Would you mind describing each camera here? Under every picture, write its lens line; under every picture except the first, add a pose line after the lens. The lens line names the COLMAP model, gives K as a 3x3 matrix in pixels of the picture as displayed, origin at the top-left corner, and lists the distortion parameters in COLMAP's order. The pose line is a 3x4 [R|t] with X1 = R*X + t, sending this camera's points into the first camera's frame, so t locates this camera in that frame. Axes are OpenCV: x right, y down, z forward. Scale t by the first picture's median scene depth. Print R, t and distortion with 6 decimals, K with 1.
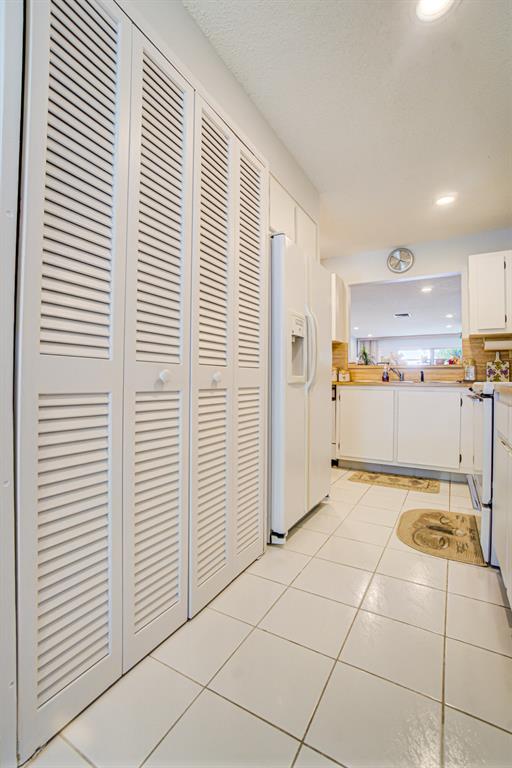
lens RADIAL K [[343.3, 0, 253.7], [0, 343.3, 376.5], [0, 0, 1]] dist [-0.020781, 0.000143]
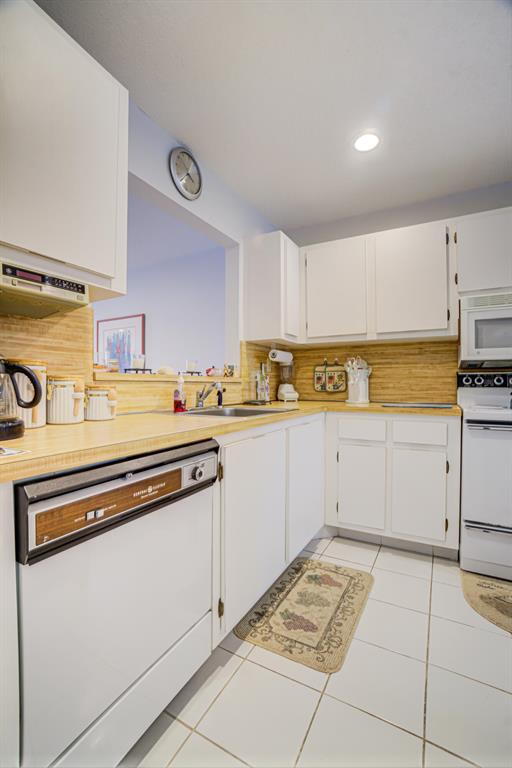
lens RADIAL K [[343.3, 0, 248.4], [0, 343.3, 386.8], [0, 0, 1]] dist [-0.020781, 0.000143]
pose [[-0.017799, -0.016152, 0.999711, -0.107185], [-0.013006, 0.999789, 0.015921, -0.031776], [-0.999757, -0.012719, -0.018005, 1.115282]]
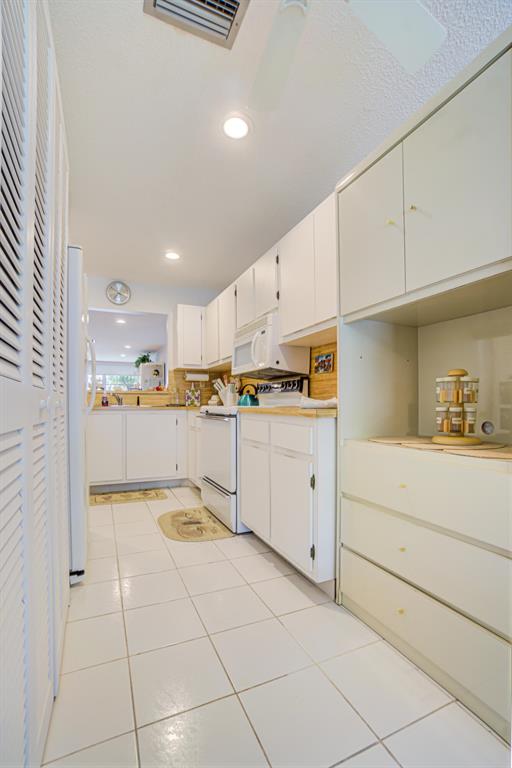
lens RADIAL K [[343.3, 0, 228.8], [0, 343.3, 402.8], [0, 0, 1]] dist [-0.020781, 0.000143]
pose [[0.627447, -0.002863, 0.778654, -0.235196], [-0.004378, 0.999964, 0.007205, -0.003732], [-0.778647, -0.007930, 0.627412, 0.064305]]
